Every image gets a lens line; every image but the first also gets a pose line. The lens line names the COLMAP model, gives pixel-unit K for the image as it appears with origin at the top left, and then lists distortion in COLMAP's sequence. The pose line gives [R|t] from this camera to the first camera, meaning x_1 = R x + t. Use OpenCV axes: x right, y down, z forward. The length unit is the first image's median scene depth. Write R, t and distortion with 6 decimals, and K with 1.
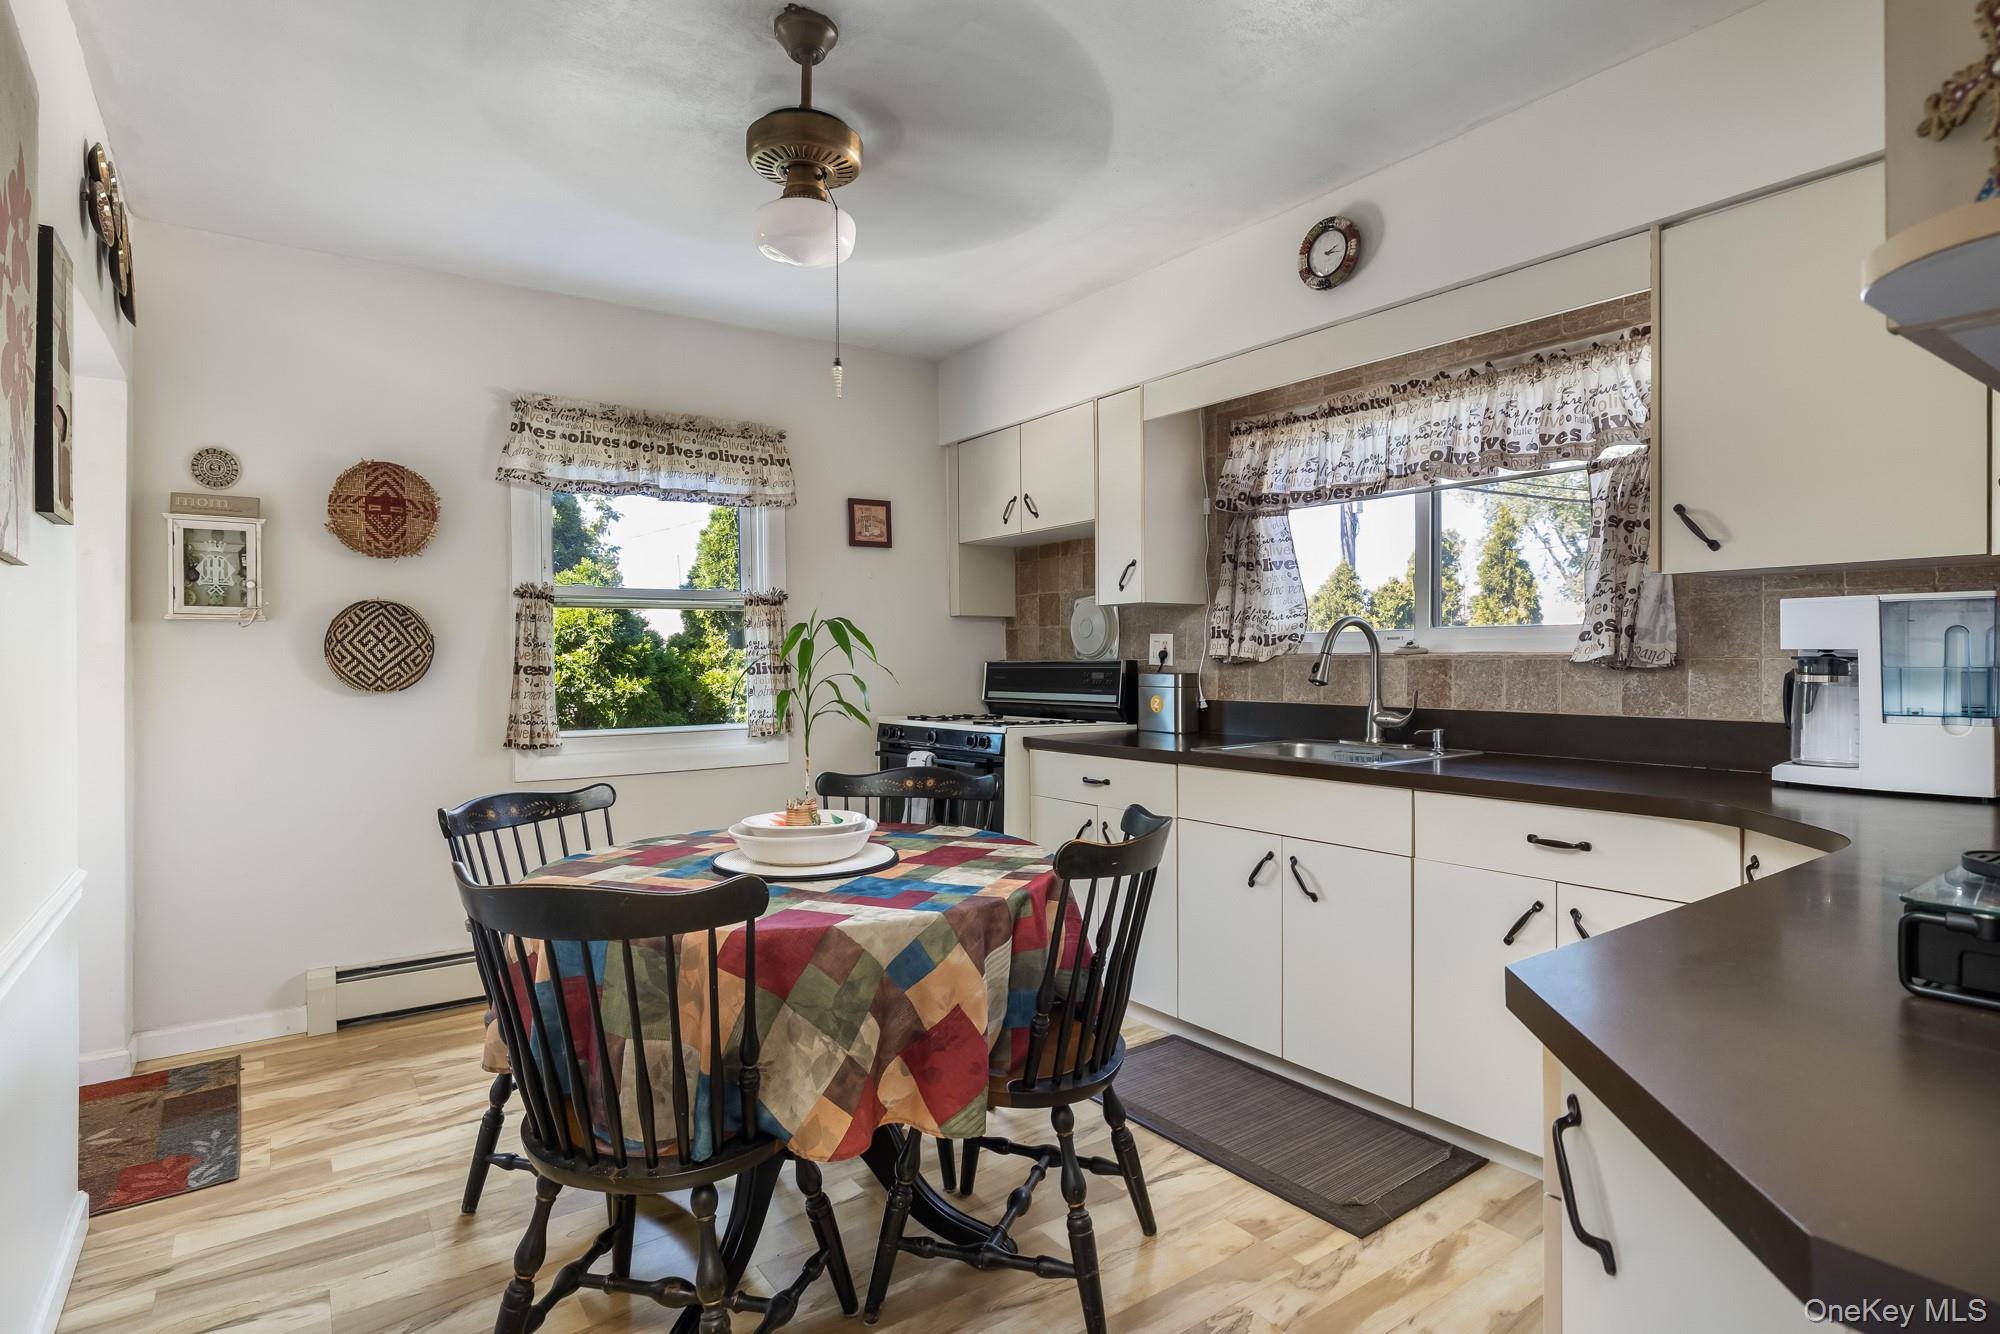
lens RADIAL K [[1023.4, 0, 1000.0], [0, 1023.4, 667.0], [0, 0, 1]] dist [0.001029, 0.000360]
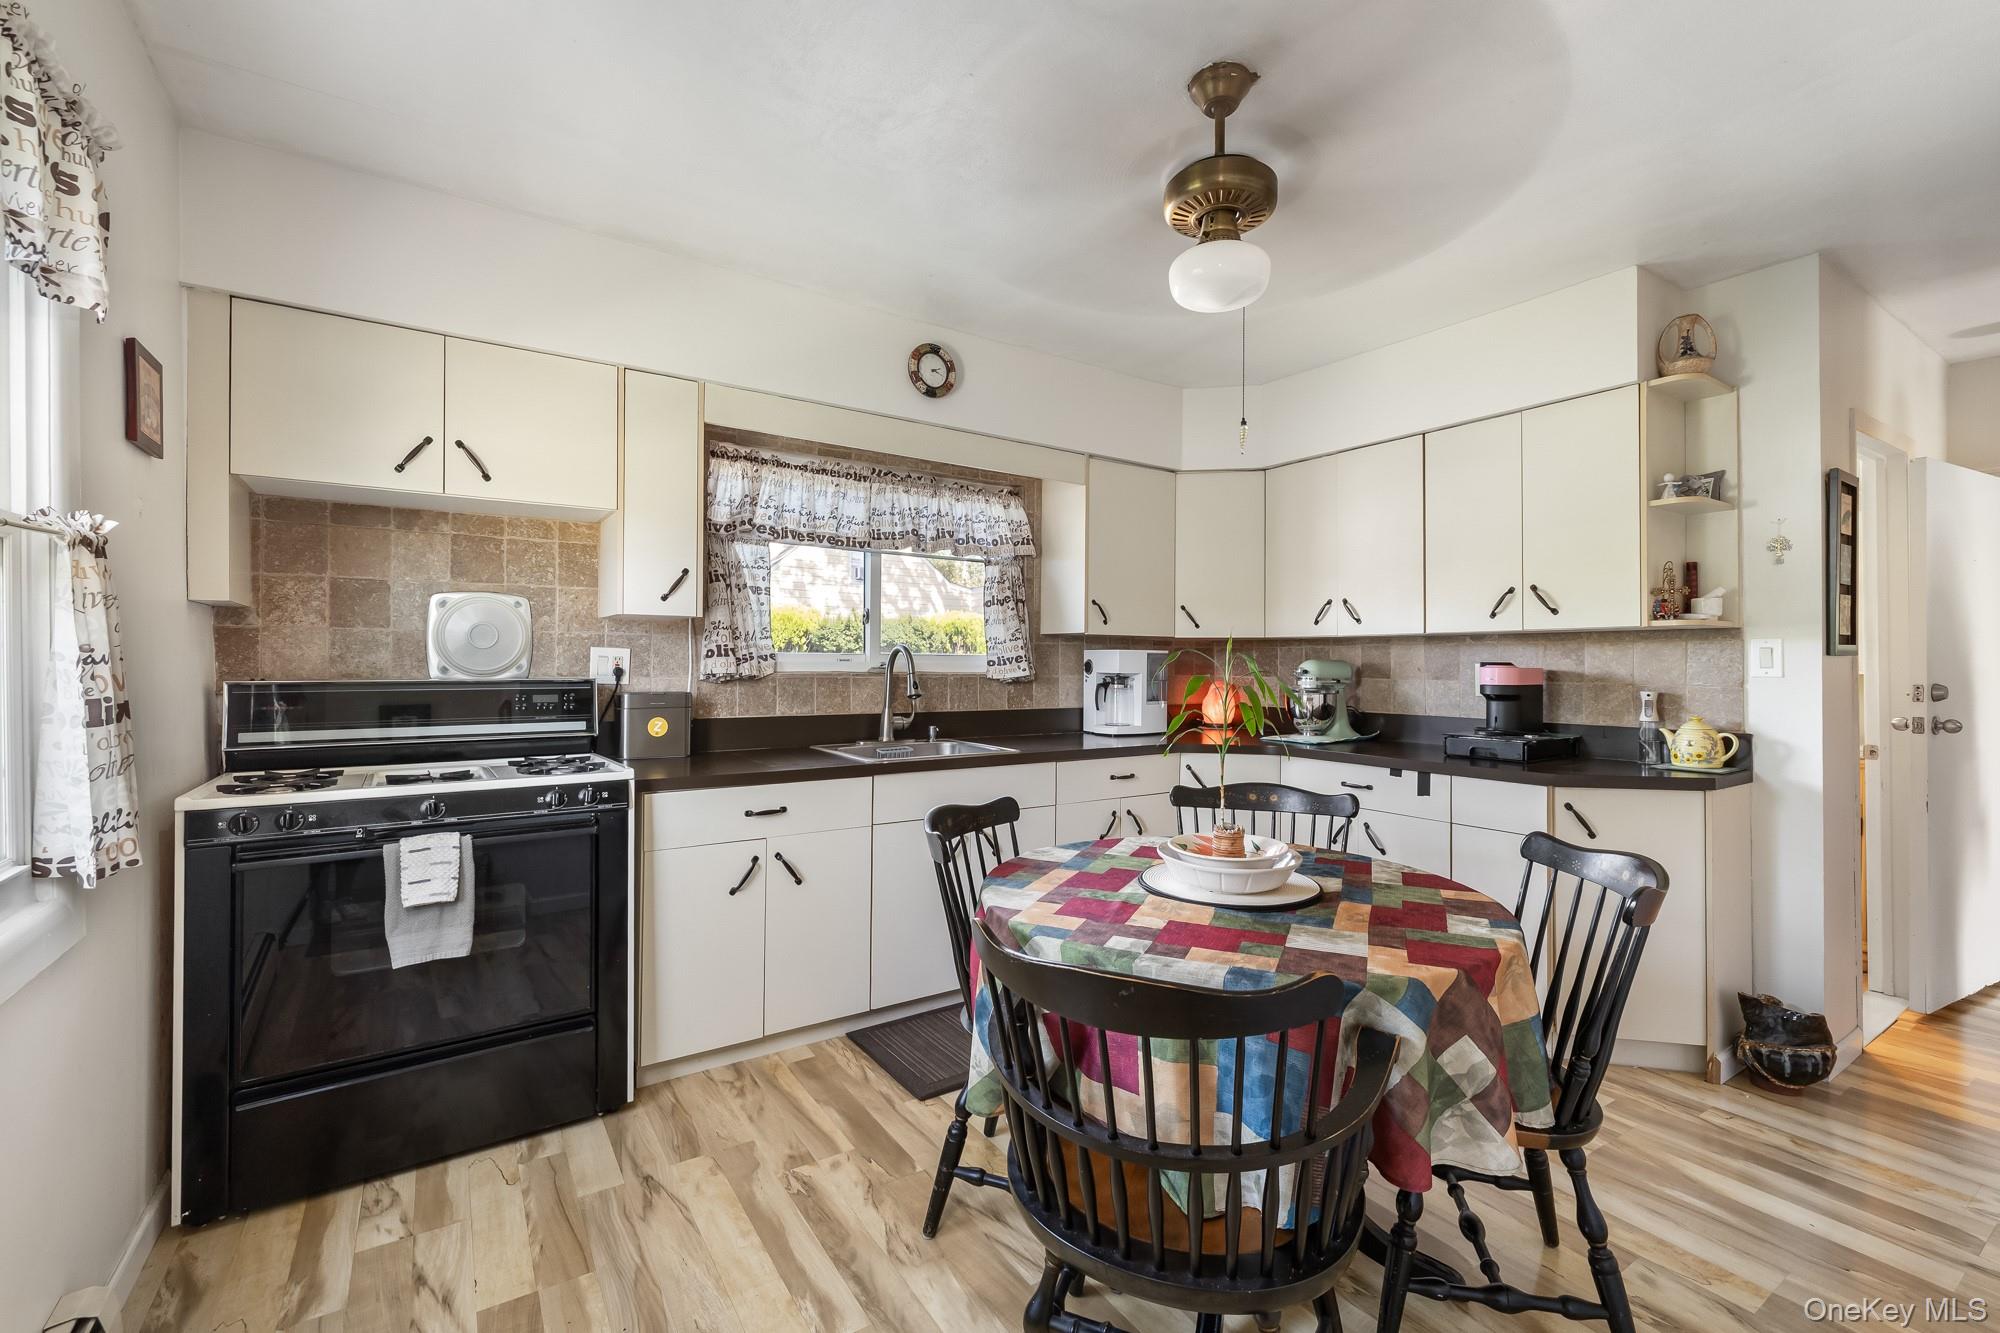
lens RADIAL K [[832.8, 0, 995.0], [0, 832.8, 654.6], [0, 0, 1]] dist [-0.000498, -0.000045]
pose [[0.043670, 0.017501, 0.998893, -0.652924], [0.002288, 0.999842, -0.017617, -0.016212], [-0.999043, 0.003055, 0.043623, 0.769480]]
